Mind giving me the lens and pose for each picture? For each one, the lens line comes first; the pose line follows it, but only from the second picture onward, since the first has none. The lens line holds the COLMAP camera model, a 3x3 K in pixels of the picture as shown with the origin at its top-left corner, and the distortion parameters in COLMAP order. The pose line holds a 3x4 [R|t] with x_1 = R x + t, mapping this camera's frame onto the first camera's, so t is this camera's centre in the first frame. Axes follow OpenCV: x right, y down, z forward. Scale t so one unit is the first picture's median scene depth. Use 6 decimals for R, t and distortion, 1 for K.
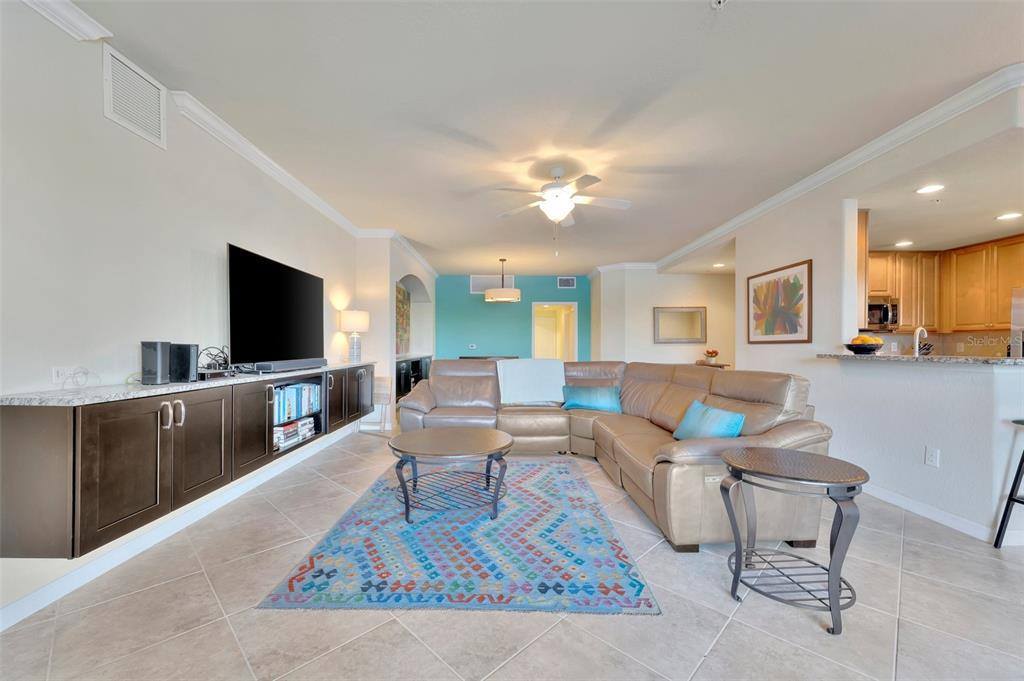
lens RADIAL K [[407.6, 0, 505.4], [0, 407.6, 343.9], [0, 0, 1]] dist [-0.001897, -0.000774]
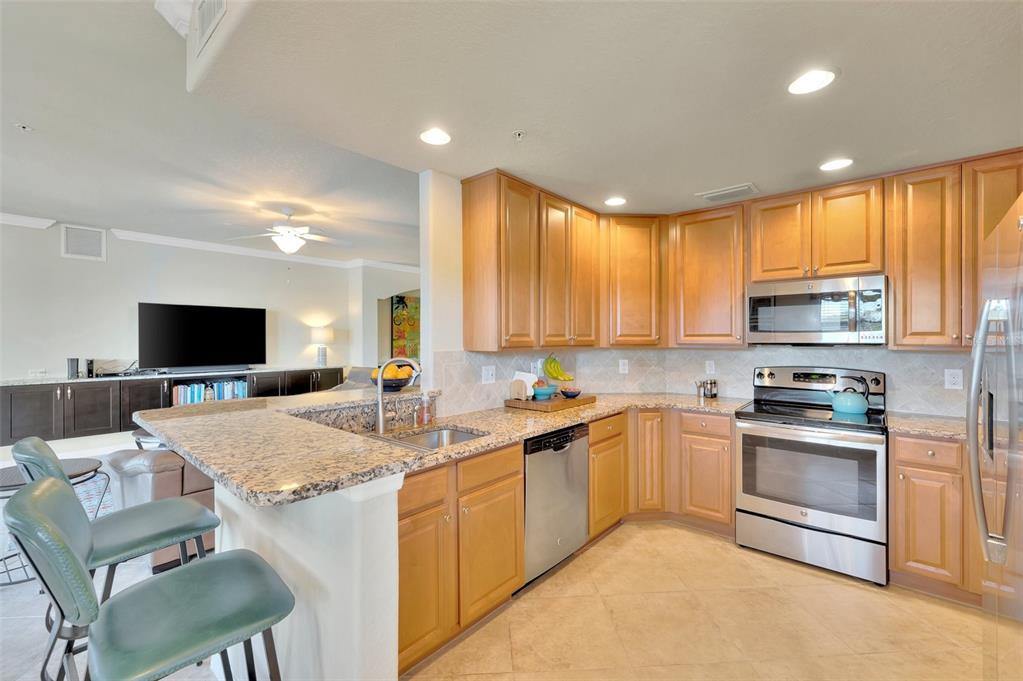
lens RADIAL K [[427.5, 0, 512.0], [0, 427.5, 339.6], [0, 0, 1]] dist [-0.001790, -0.000403]
pose [[0.754888, -0.004626, -0.655838, 1.348590], [0.007667, 0.999969, 0.001772, -0.051823], [0.655809, -0.006366, 0.754900, 0.479152]]
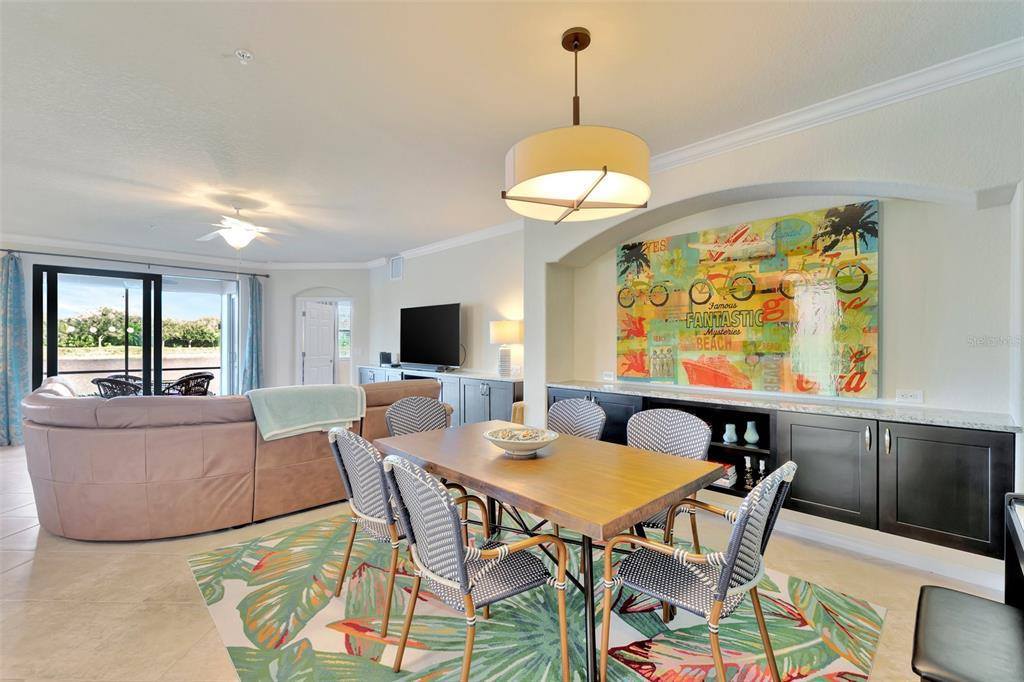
lens RADIAL K [[427.9, 0, 507.7], [0, 427.9, 342.4], [0, 0, 1]] dist [-0.001790, -0.000403]
pose [[-0.712613, -0.005056, -0.701539, 0.404809], [-0.002761, 0.999986, -0.004403, -0.037478], [0.701552, -0.001200, -0.712617, 2.269617]]
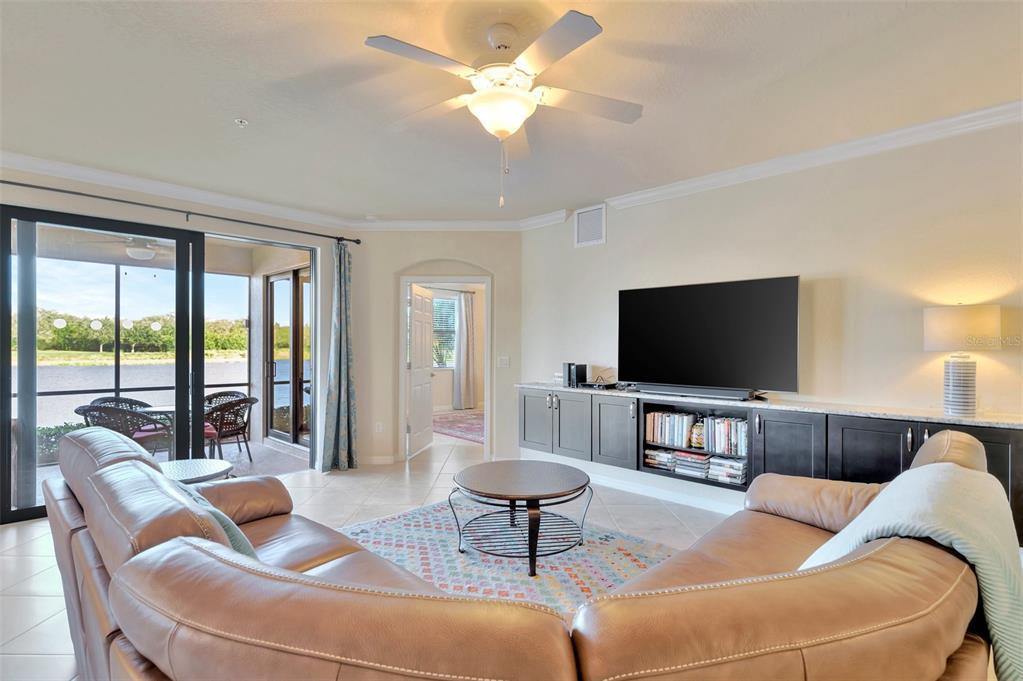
lens RADIAL K [[489.6, 0, 512.1], [0, 489.6, 345.8], [0, 0, 1]] dist [-0.000499, -0.000107]
pose [[-0.694829, -0.006947, -0.719142, 0.526047], [-0.003303, 0.999974, -0.006469, -0.039604], [0.719168, -0.002119, -0.694833, 1.367758]]
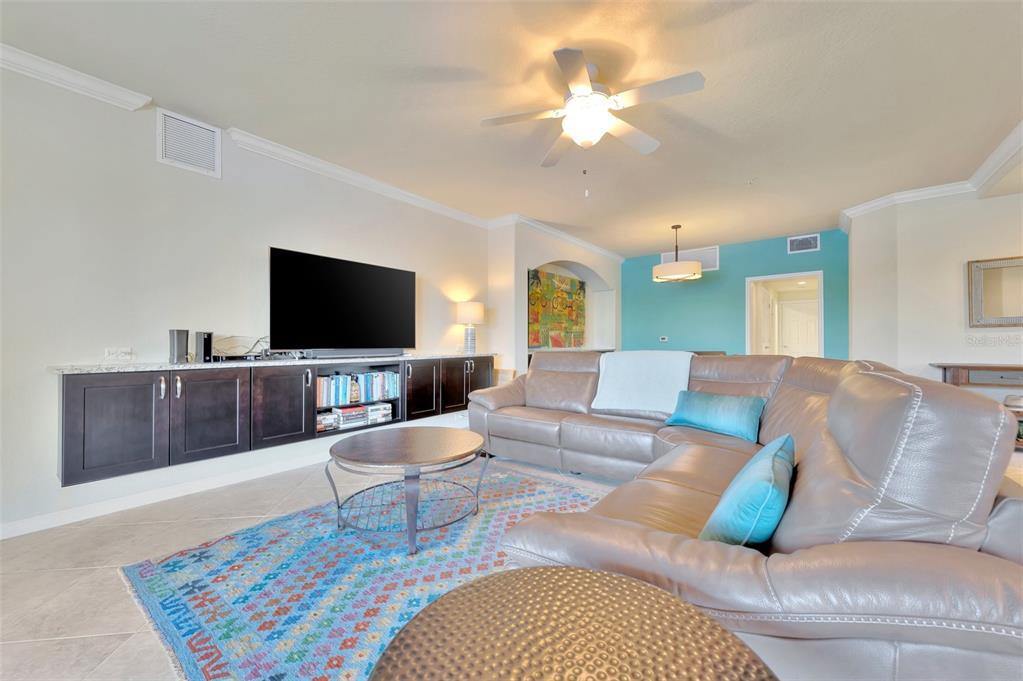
lens RADIAL K [[403.7, 0, 507.8], [0, 403.7, 338.8], [0, 0, 1]] dist [-0.000314, -0.000178]
pose [[0.789506, -0.014665, -0.613567, 0.416214], [0.010420, 0.999891, -0.010491, 0.027340], [0.613654, 0.001889, 0.789573, 0.371781]]
